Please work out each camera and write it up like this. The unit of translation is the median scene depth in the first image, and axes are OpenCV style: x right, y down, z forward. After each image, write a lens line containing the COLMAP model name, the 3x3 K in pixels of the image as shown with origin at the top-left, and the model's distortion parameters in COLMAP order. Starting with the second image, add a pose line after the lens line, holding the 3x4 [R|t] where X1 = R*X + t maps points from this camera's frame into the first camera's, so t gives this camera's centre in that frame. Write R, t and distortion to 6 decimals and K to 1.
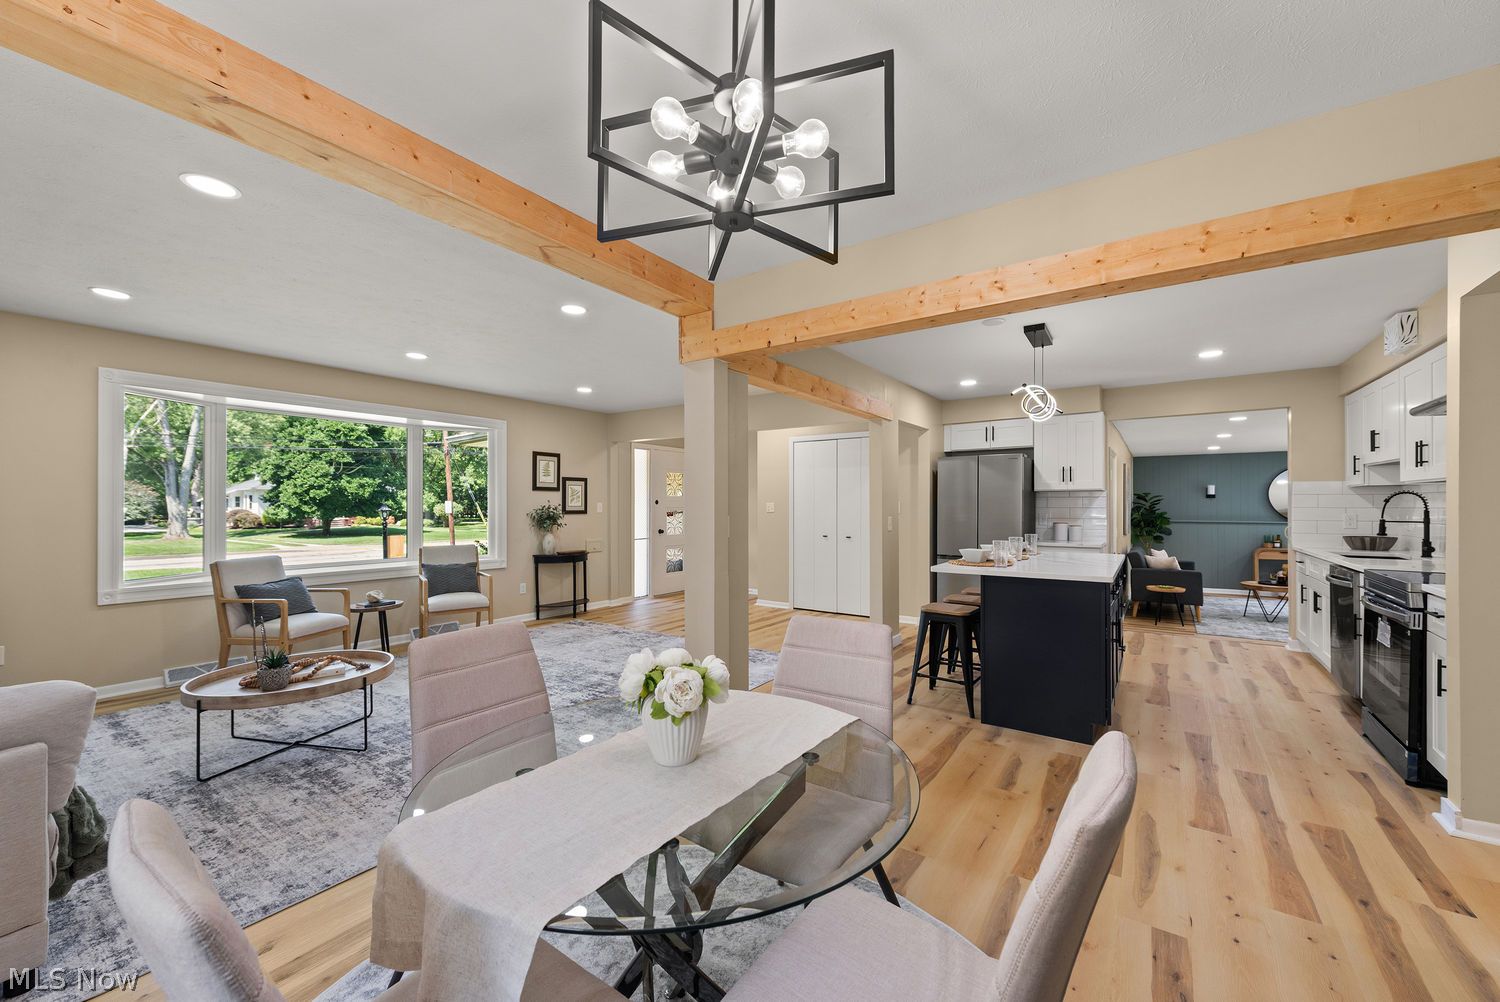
lens RADIAL K [[591.0, 0, 746.0], [0, 591.0, 506.4], [0, 0, 1]] dist [0.006673, -0.001405]
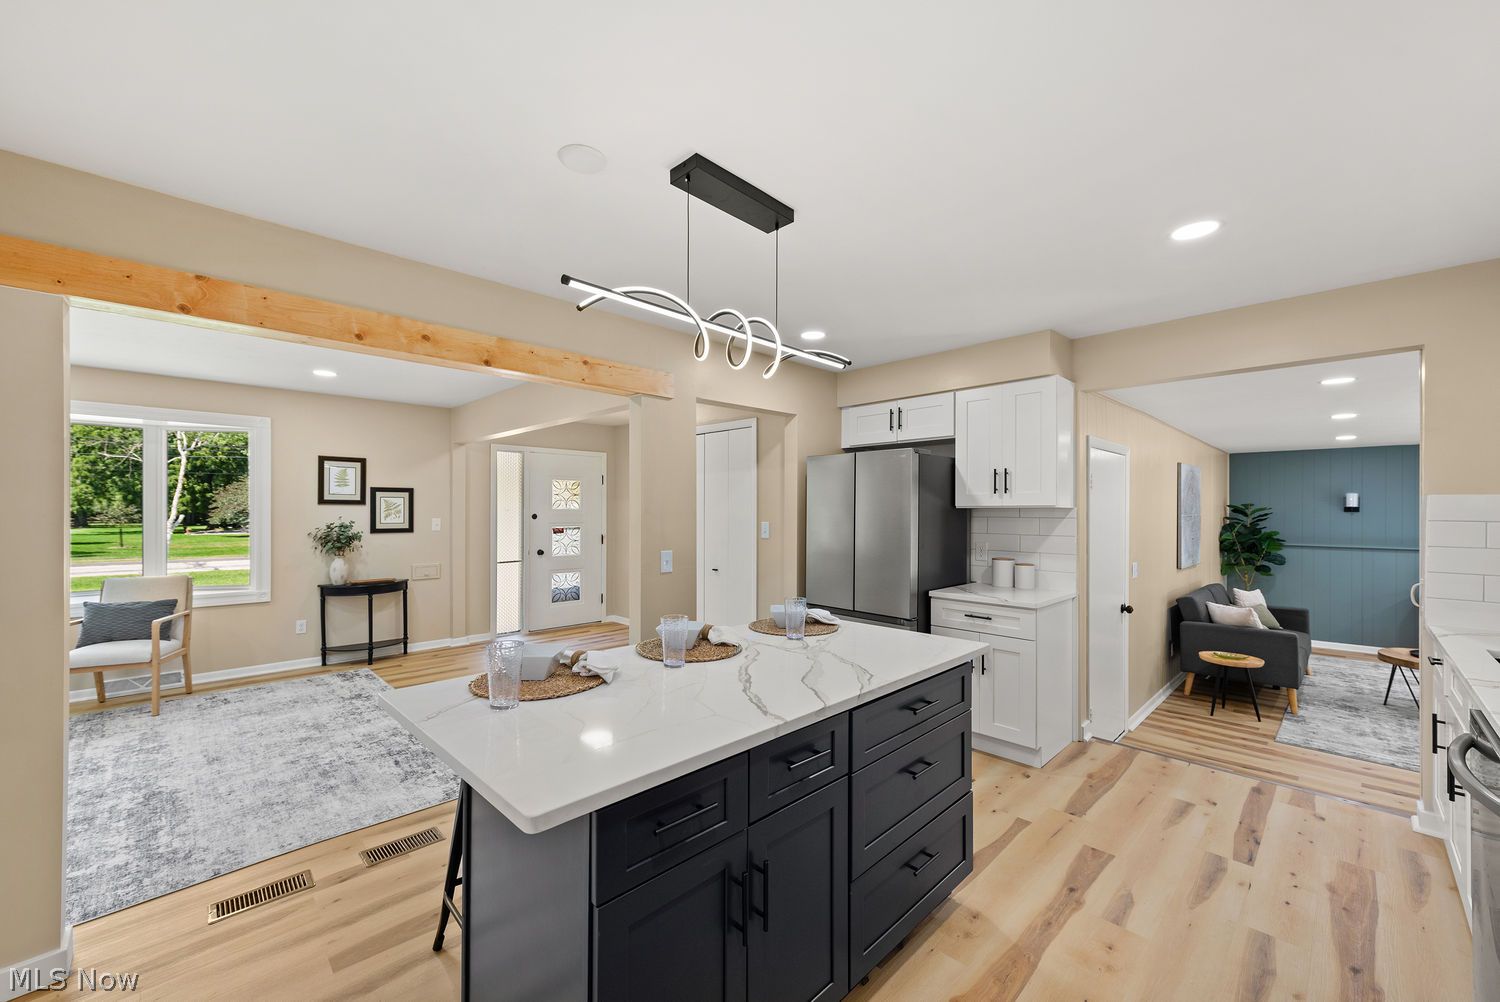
lens RADIAL K [[591.0, 0, 742.9], [0, 591.0, 513.0], [0, 0, 1]] dist [0.006673, -0.001405]
pose [[0.982505, 0.004374, -0.186183, 0.354505], [-0.003668, 0.999985, 0.004133, -0.020680], [0.186198, -0.003378, 0.982506, 0.316525]]
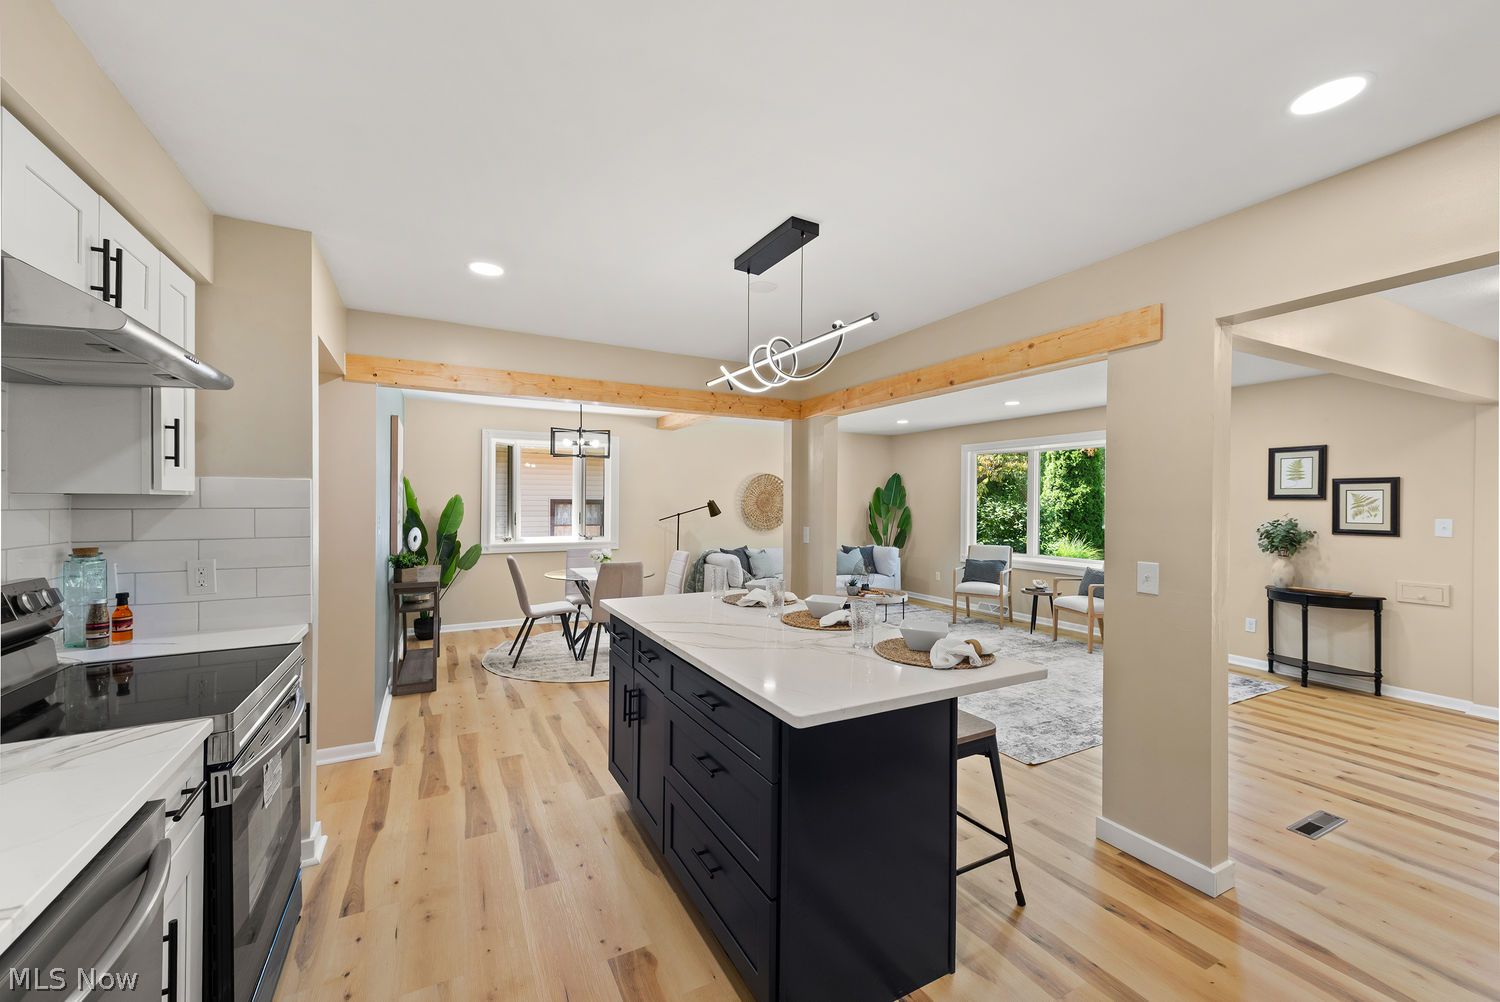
lens RADIAL K [[591.0, 0, 747.5], [0, 591.0, 502.1], [0, 0, 1]] dist [0.006673, -0.001405]
pose [[-0.459531, -0.002003, -0.888160, 0.623536], [-0.006476, 0.999978, 0.001095, -0.020871], [0.888138, 0.006255, -0.459534, 0.754619]]
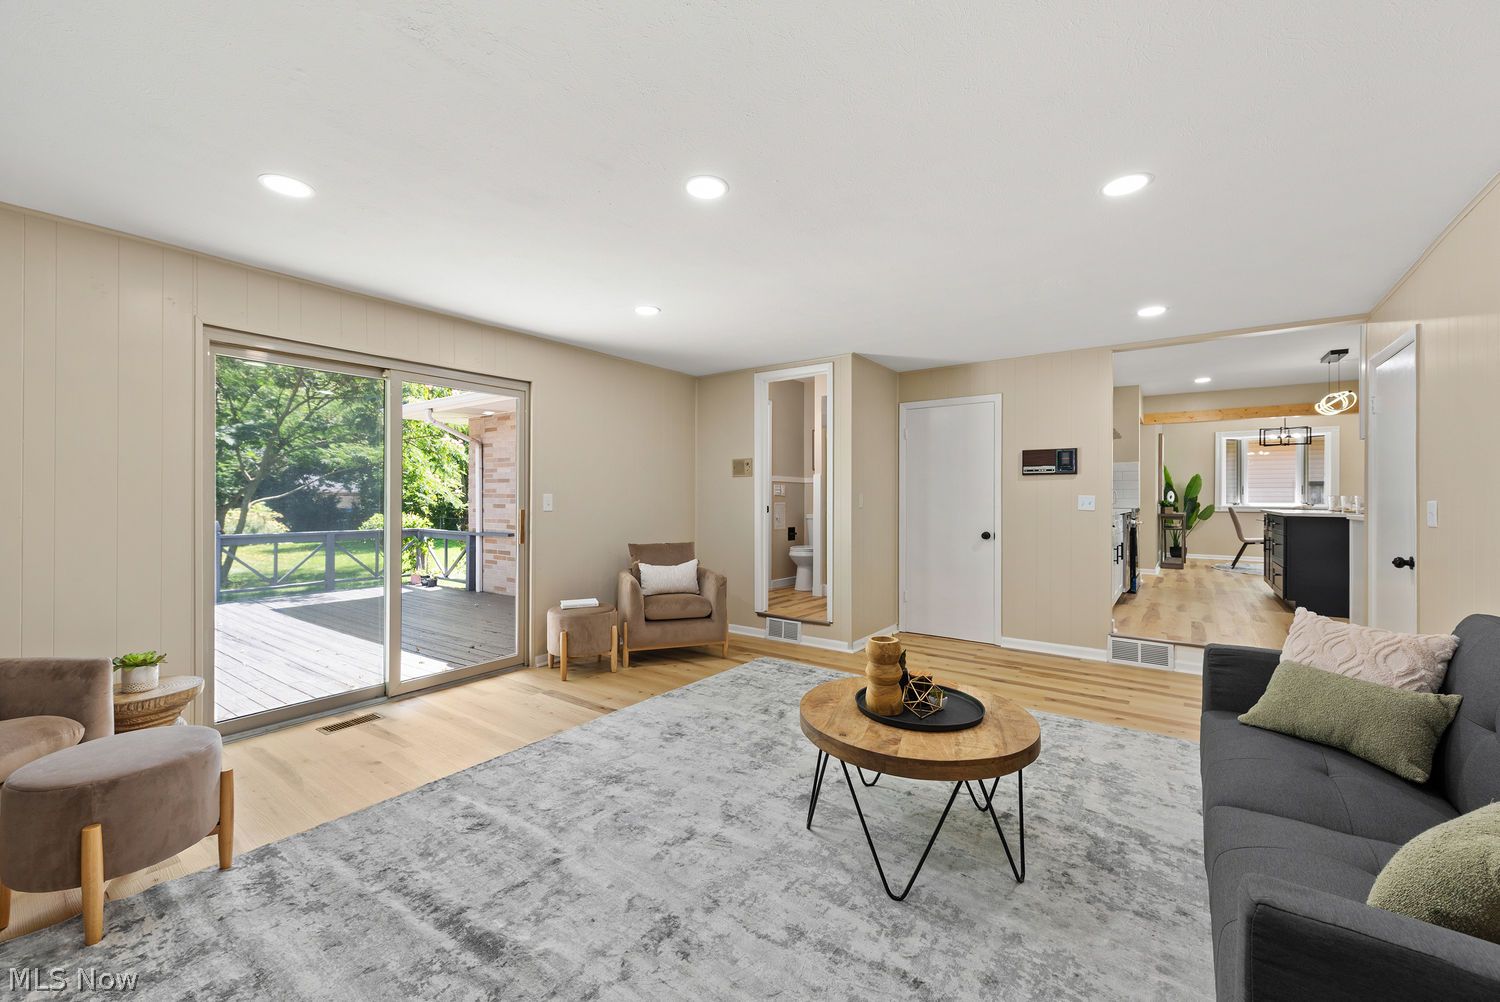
lens RADIAL K [[591.0, 0, 758.3], [0, 591.0, 496.9], [0, 0, 1]] dist [0.006673, -0.001405]
pose [[-0.999889, -0.001677, 0.014783, 1.109066], [-0.001648, 0.999997, 0.001977, 0.030152], [-0.014786, 0.001952, -0.999889, 1.457221]]
